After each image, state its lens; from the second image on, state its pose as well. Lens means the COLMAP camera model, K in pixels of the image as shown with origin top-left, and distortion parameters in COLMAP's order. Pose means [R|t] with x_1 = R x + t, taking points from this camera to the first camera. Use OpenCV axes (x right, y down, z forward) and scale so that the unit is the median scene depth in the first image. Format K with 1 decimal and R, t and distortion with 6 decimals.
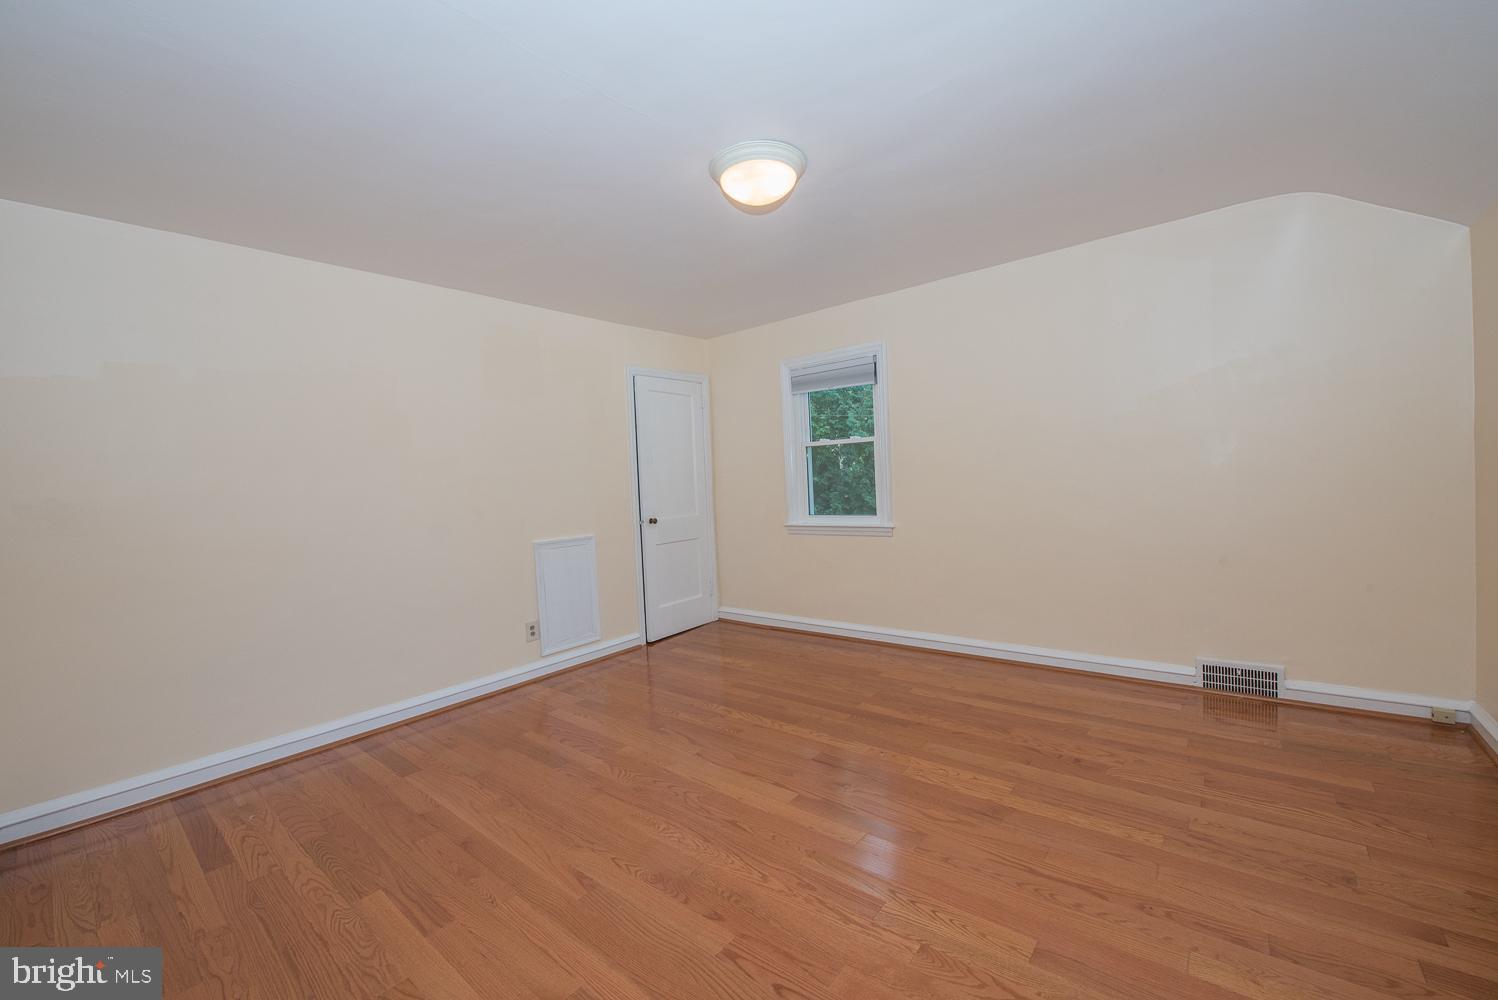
lens RADIAL K [[596.0, 0, 747.7], [0, 596.0, 498.5], [0, 0, 1]] dist [-0.008995, -0.000307]
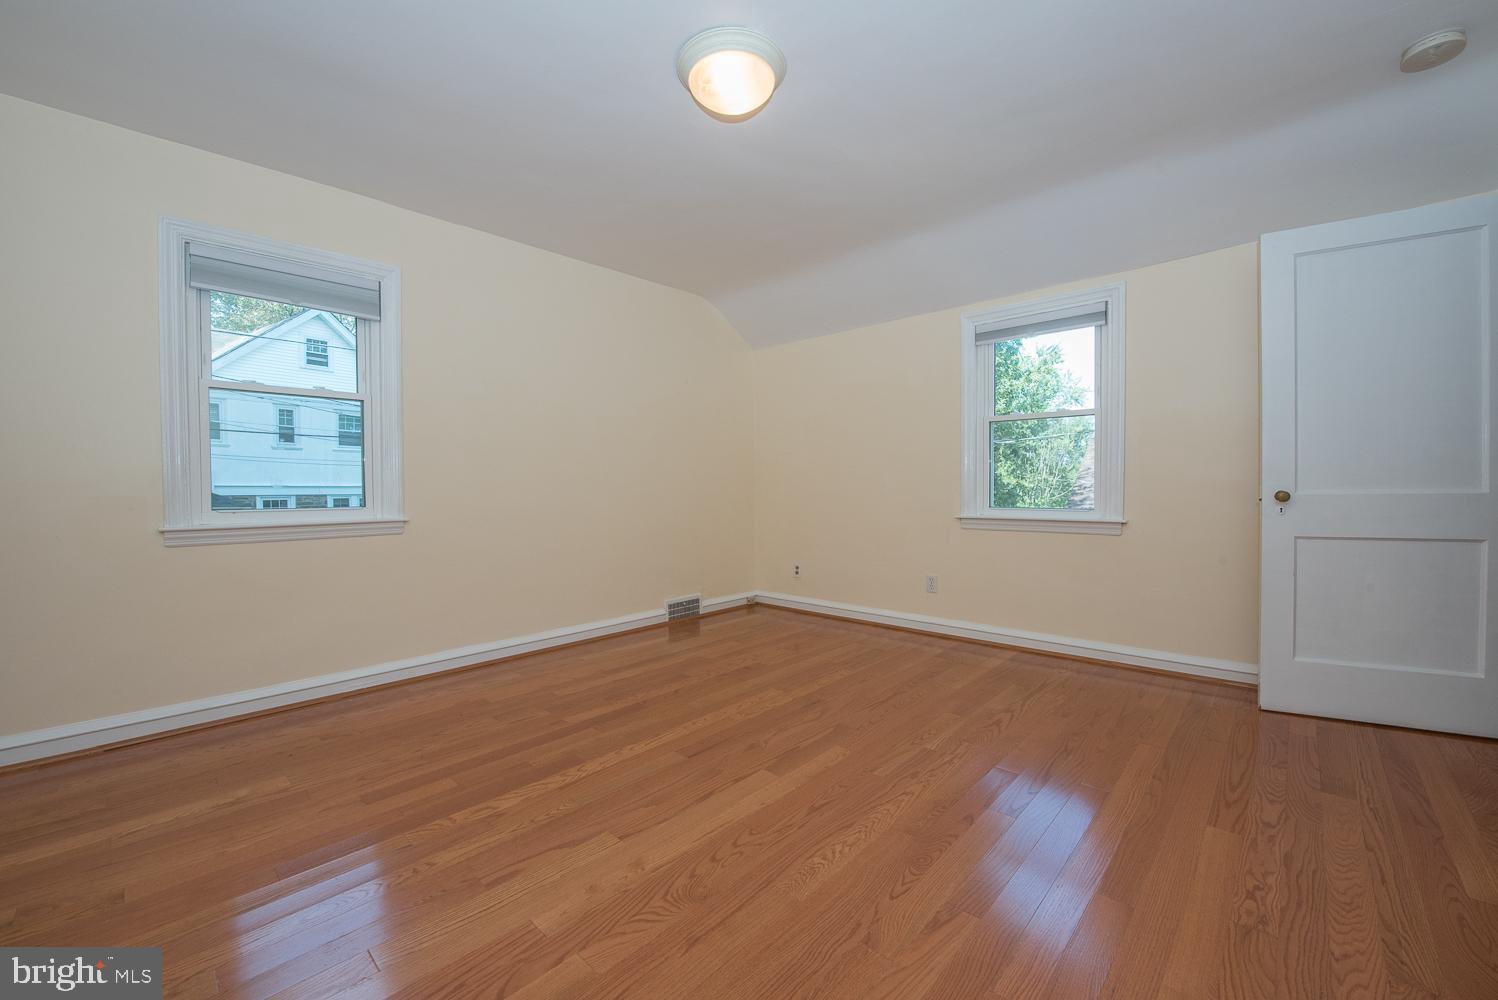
lens RADIAL K [[596.0, 0, 751.0], [0, 596.0, 495.4], [0, 0, 1]] dist [-0.008995, -0.000307]
pose [[0.061400, 0.033222, 0.997560, -0.658040], [0.036540, 0.998701, -0.035509, 0.082583], [-0.997444, 0.038631, 0.060106, 0.736787]]
